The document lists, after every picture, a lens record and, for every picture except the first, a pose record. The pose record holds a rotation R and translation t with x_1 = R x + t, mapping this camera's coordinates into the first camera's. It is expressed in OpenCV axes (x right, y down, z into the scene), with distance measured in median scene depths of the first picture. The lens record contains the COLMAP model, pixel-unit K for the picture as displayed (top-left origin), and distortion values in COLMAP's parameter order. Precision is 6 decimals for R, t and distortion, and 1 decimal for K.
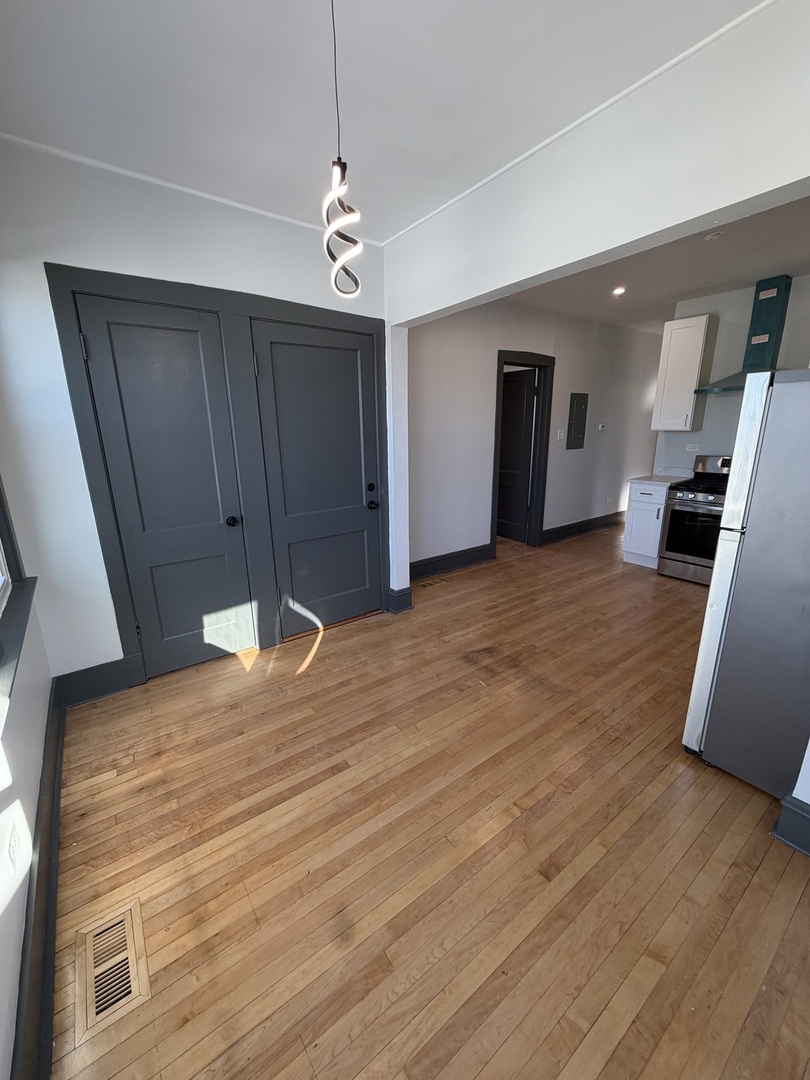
lens RADIAL K [[428.9, 0, 404.6], [0, 428.9, 535.8], [0, 0, 1]] dist [-0.002716, 0.000481]
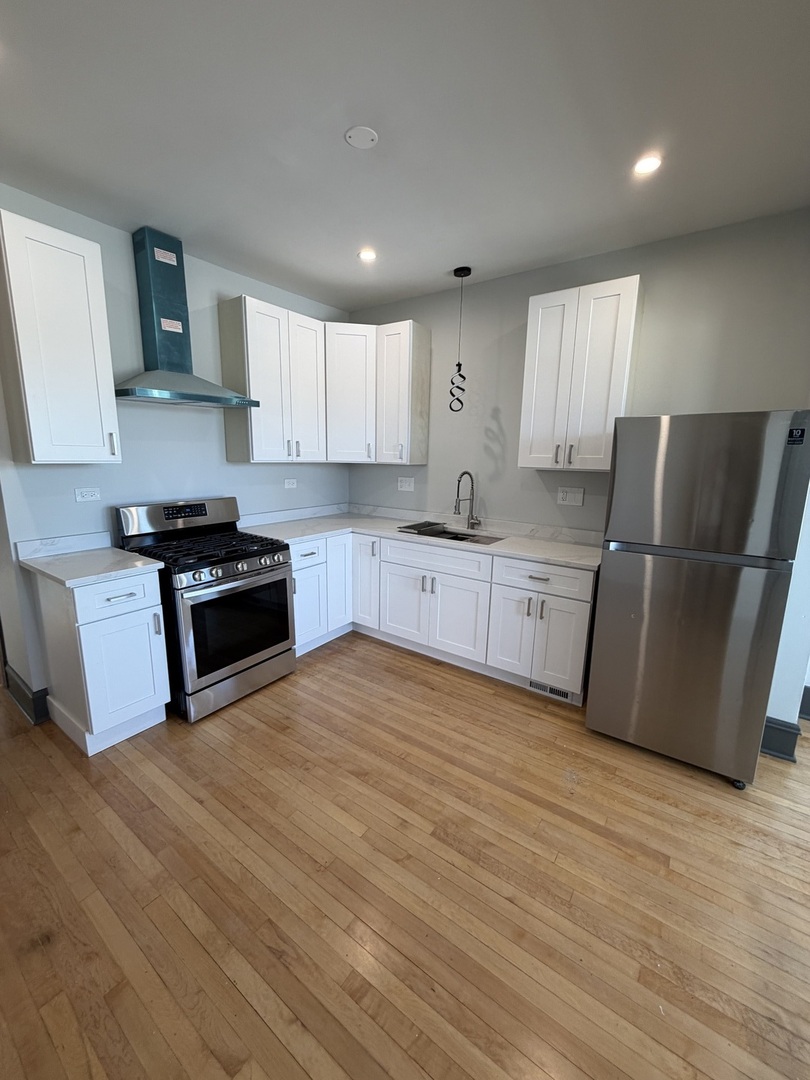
lens RADIAL K [[428.9, 0, 404.2], [0, 428.9, 538.4], [0, 0, 1]] dist [-0.002716, 0.000481]
pose [[-0.312250, -0.177371, 0.933295, 0.054966], [0.228006, 0.939709, 0.254873, -0.285583], [-0.922233, 0.292381, -0.252982, 1.112432]]
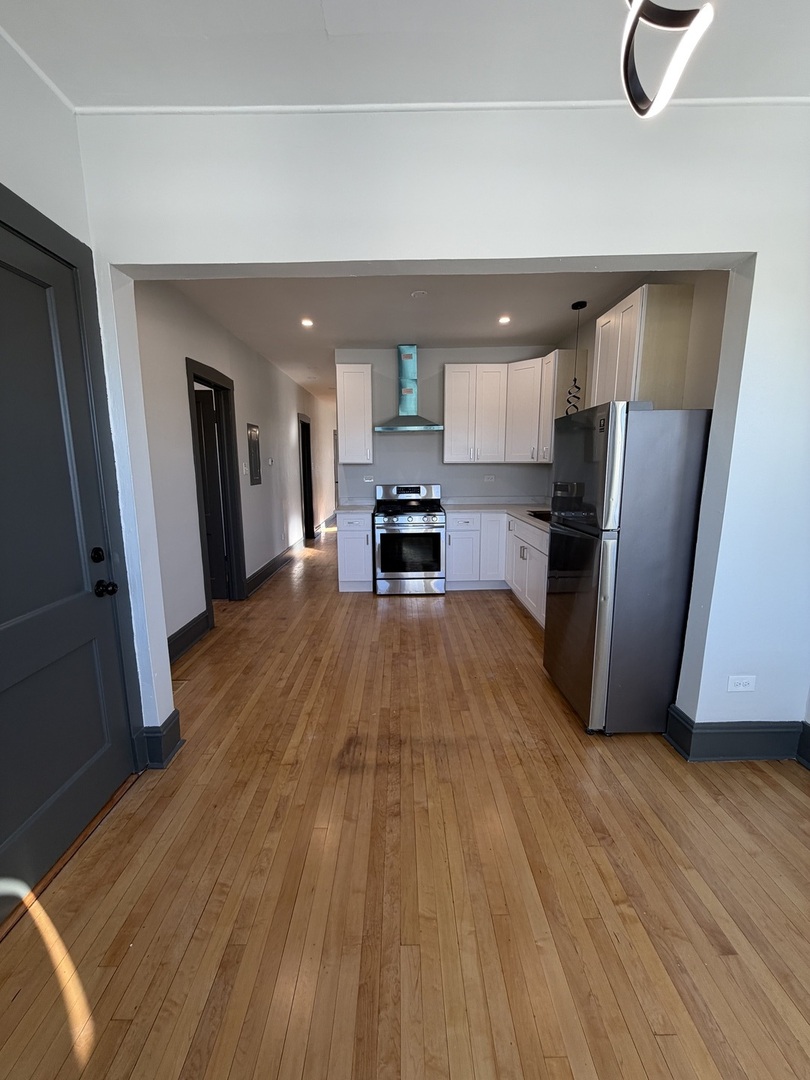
lens RADIAL K [[428.9, 0, 403.2], [0, 428.9, 536.9], [0, 0, 1]] dist [-0.002716, 0.000481]
pose [[0.585120, -0.125090, 0.801241, -0.279155], [0.201953, 0.979380, 0.005421, -0.062761], [-0.785398, 0.158641, 0.598317, 0.393066]]
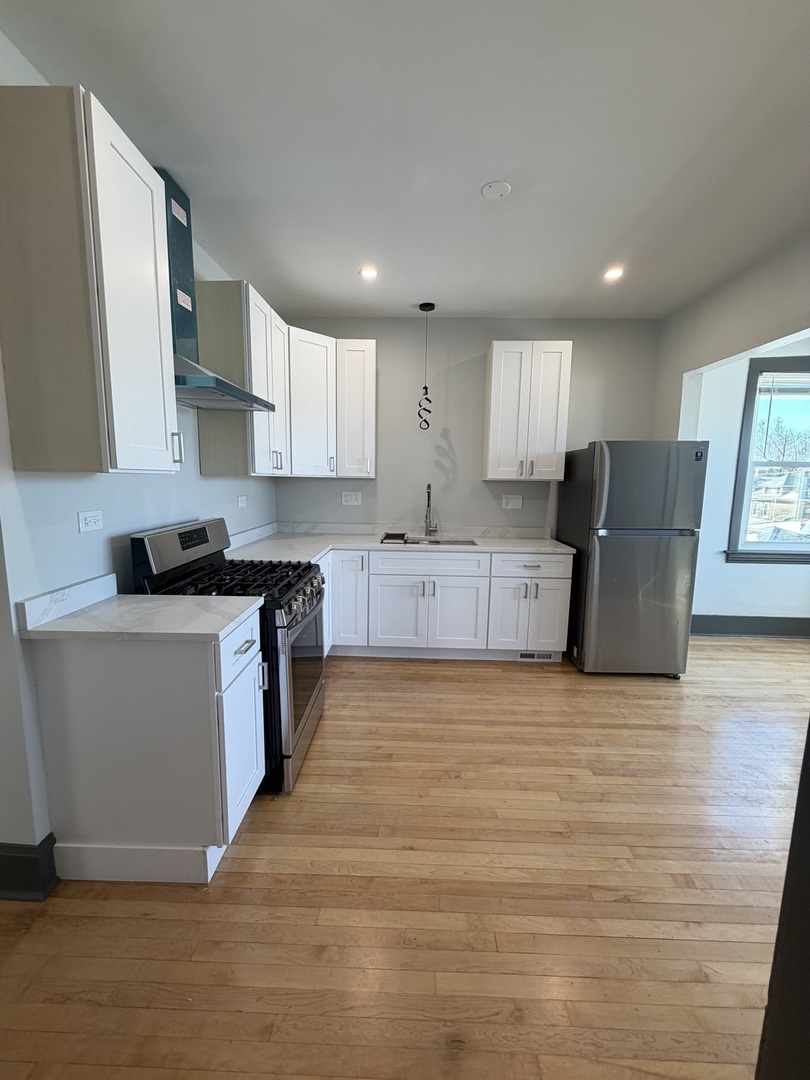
lens RADIAL K [[428.9, 0, 399.1], [0, 428.9, 539.9], [0, 0, 1]] dist [-0.002716, 0.000481]
pose [[-0.787576, -0.086312, 0.610142, 0.344821], [0.152317, 0.932150, 0.328475, -0.384600], [-0.597095, 0.351635, -0.720992, 1.572724]]
